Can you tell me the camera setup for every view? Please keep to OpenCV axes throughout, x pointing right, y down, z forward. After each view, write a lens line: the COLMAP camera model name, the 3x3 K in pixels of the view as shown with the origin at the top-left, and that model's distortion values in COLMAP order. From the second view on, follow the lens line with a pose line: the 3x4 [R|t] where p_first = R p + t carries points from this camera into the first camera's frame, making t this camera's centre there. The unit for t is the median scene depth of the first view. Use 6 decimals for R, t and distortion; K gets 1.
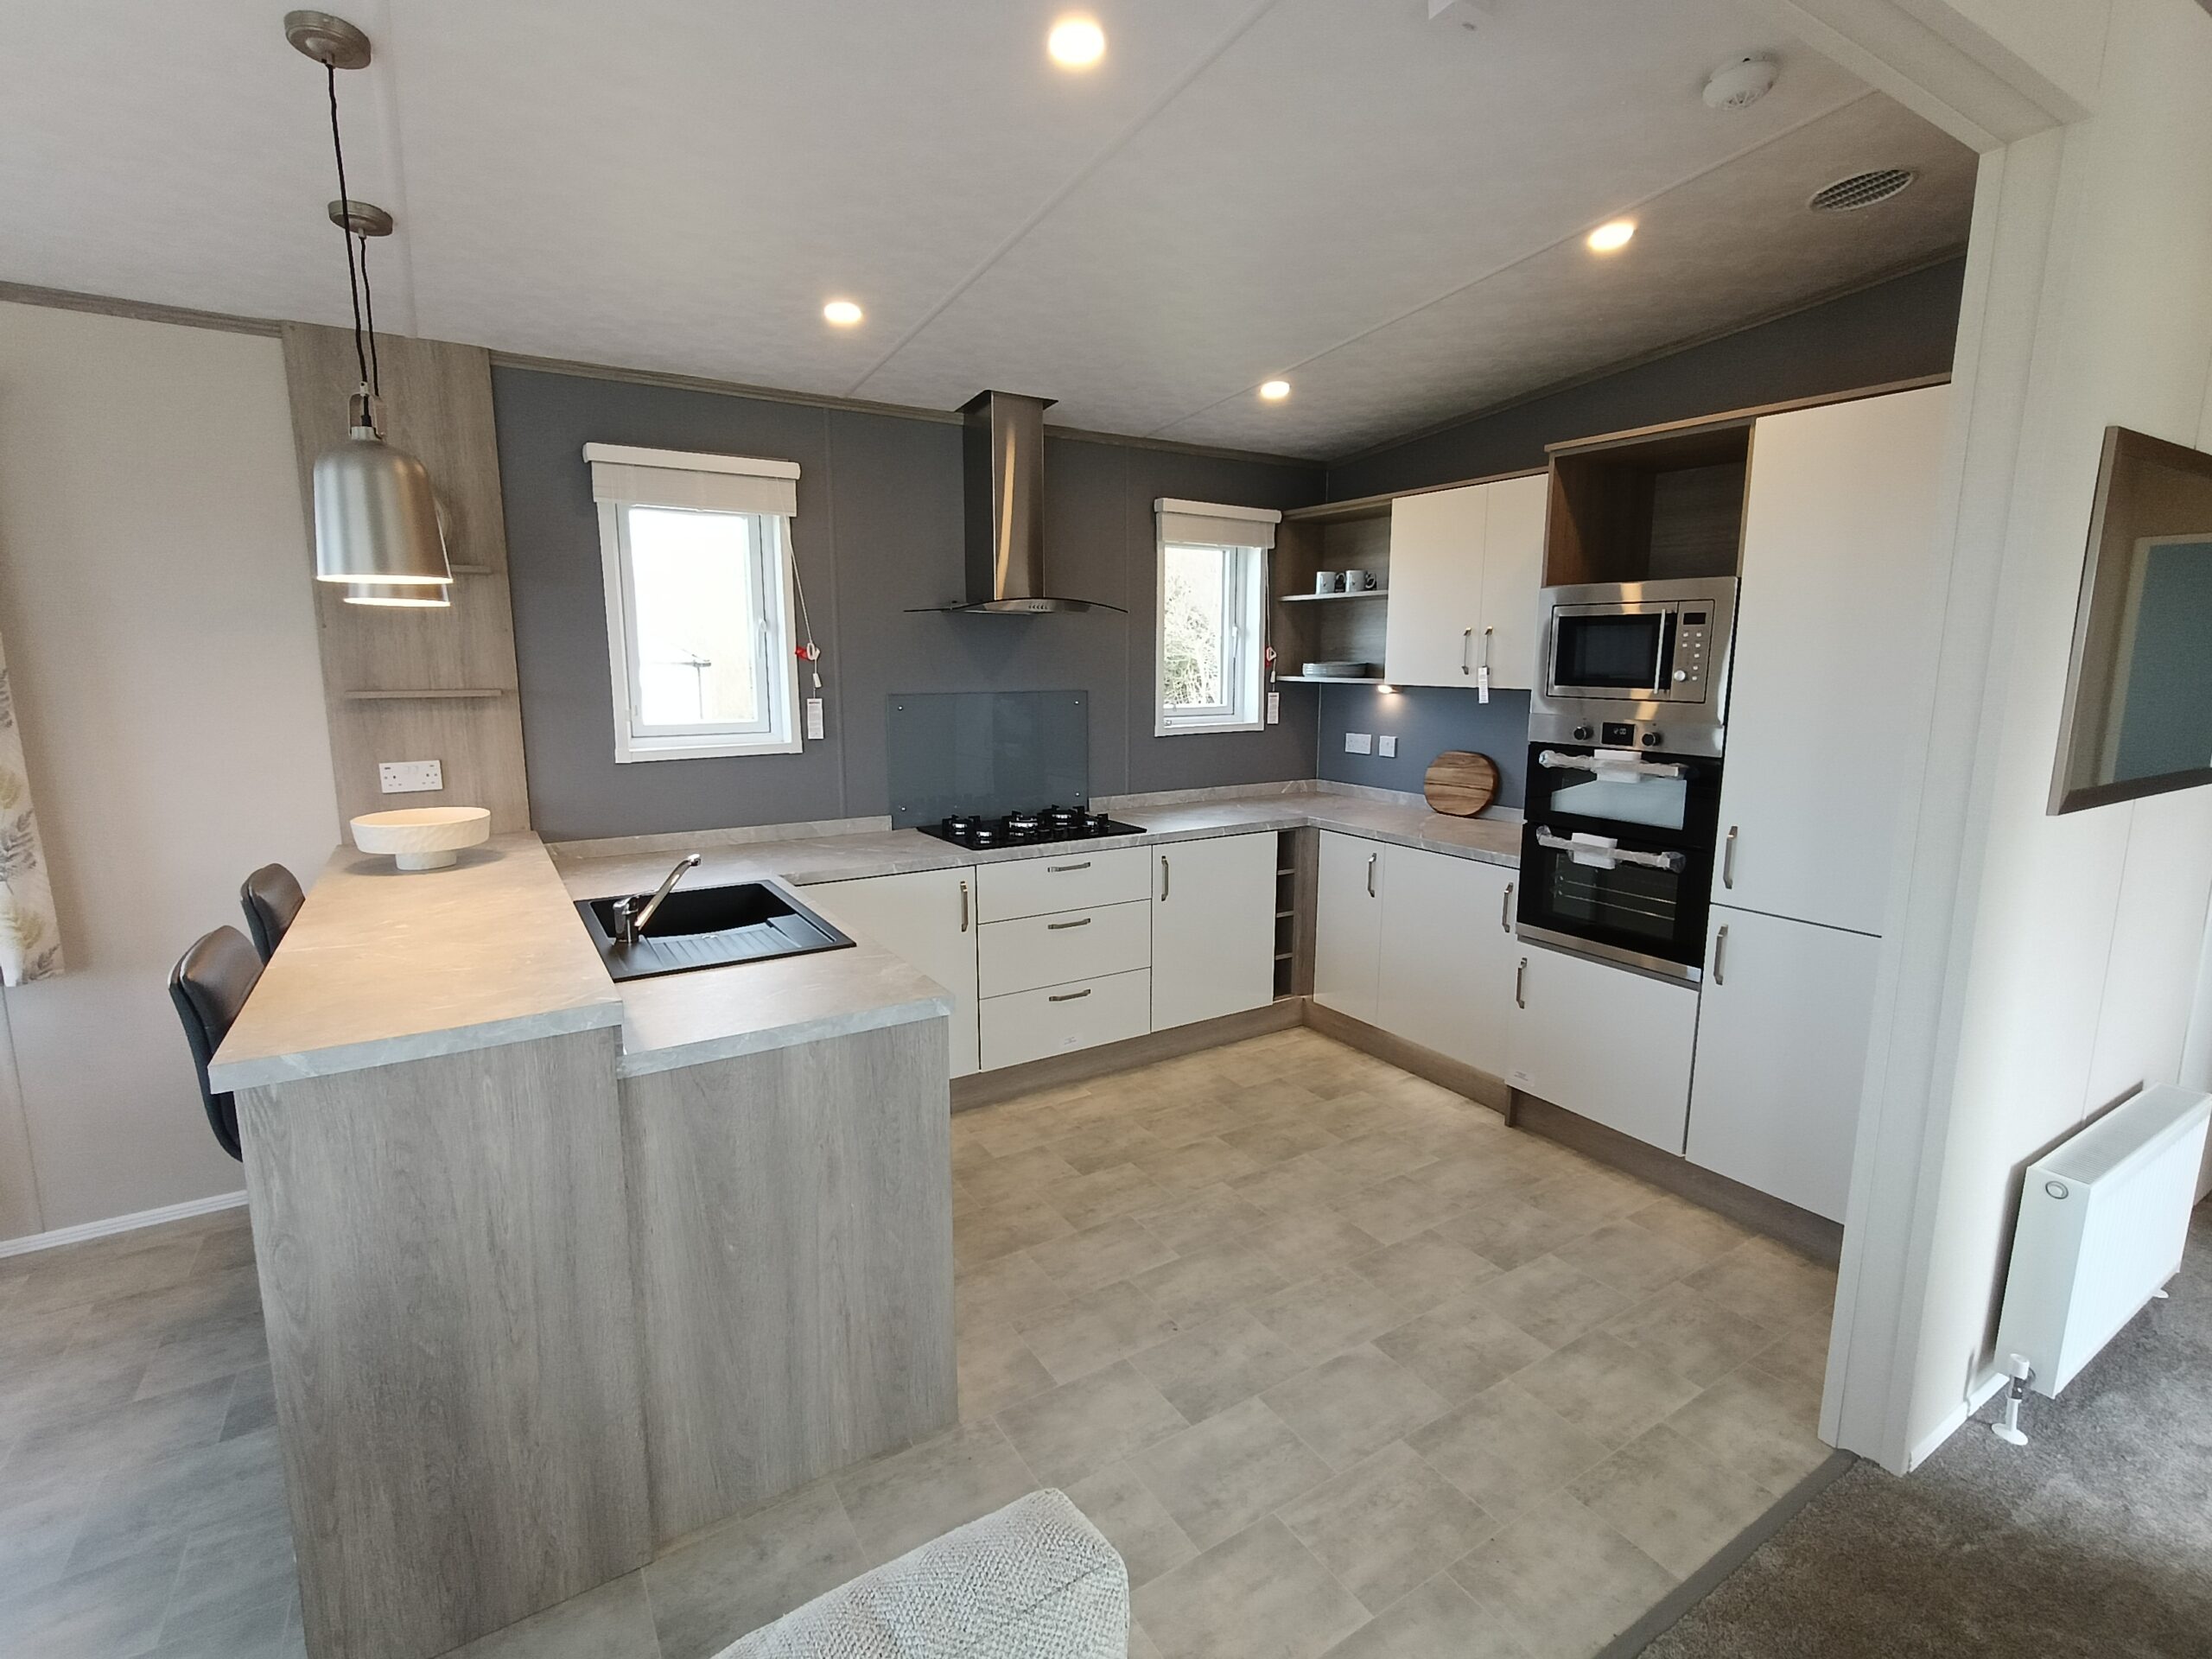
lens RADIAL K [[1039.8, 0, 1120.3], [0, 1039.8, 822.4], [0, 0, 1]] dist [0.000009, 0.003035]
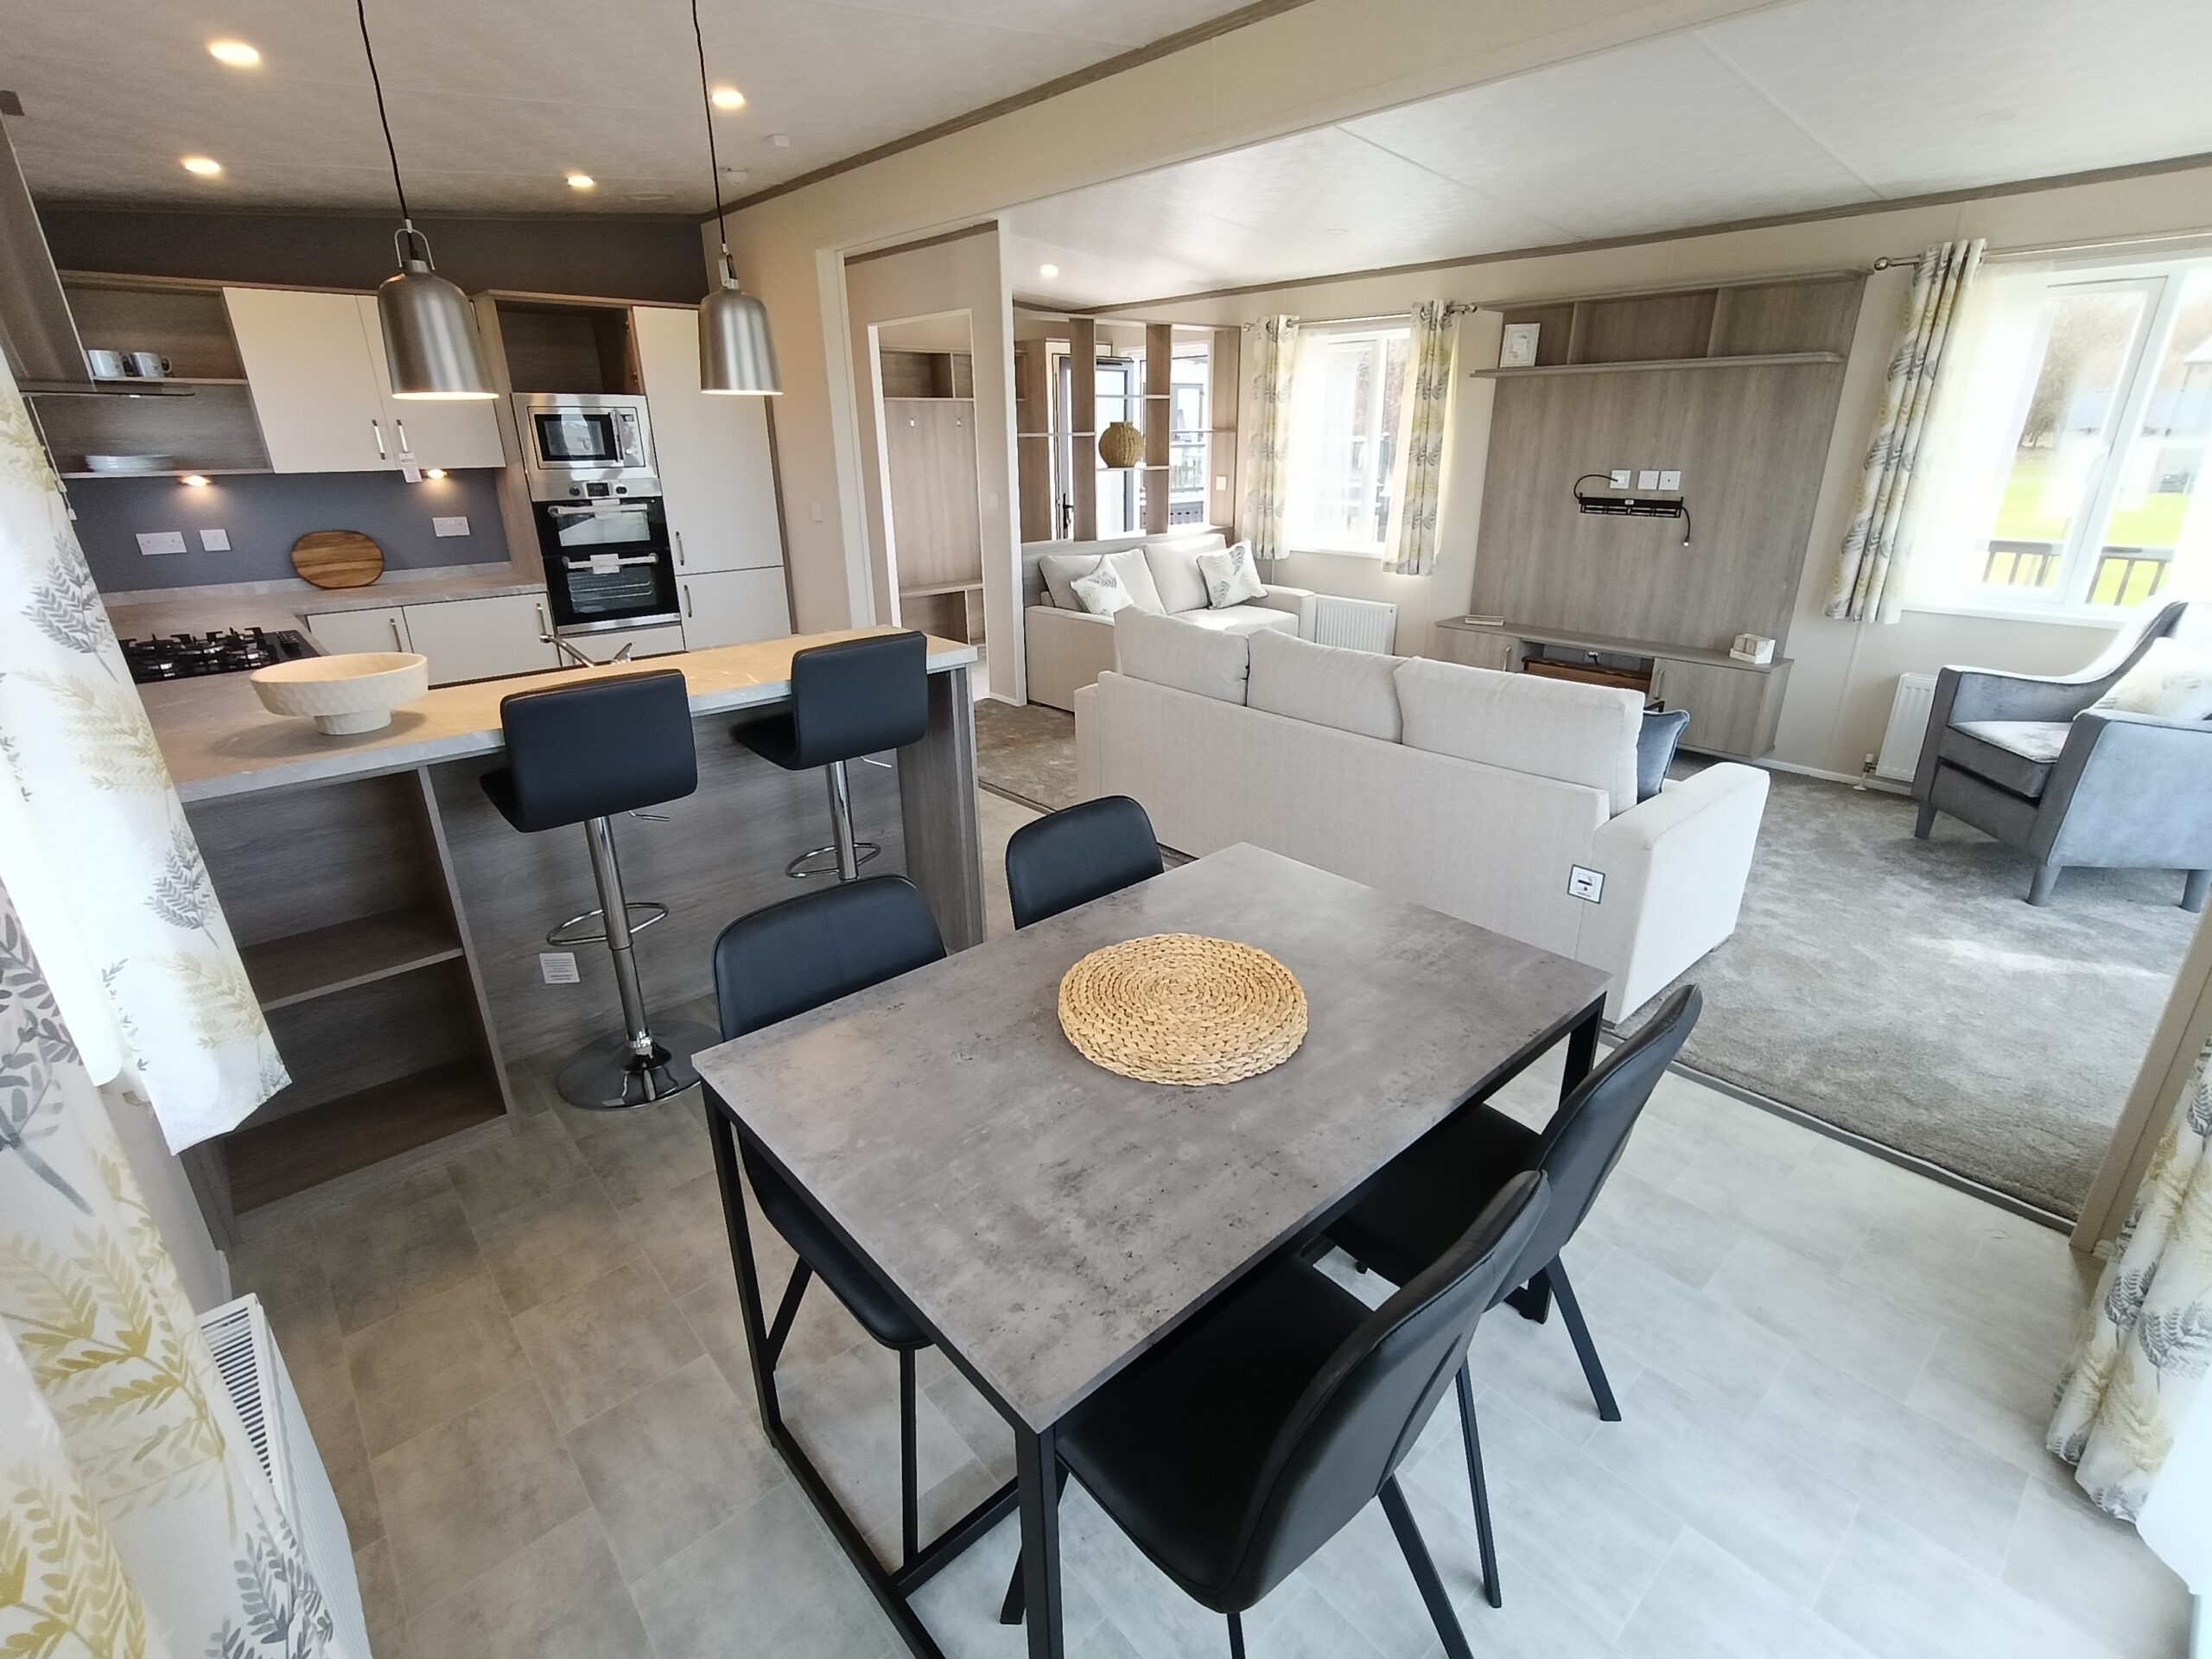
lens RADIAL K [[1039.8, 0, 1095.7], [0, 1039.8, 835.4], [0, 0, 1]] dist [0.000009, 0.003035]
pose [[-0.147132, -0.365691, 0.919033, -1.184715], [0.167834, 0.906442, 0.387550, -0.081029], [-0.974774, 0.211266, -0.071991, 0.387069]]
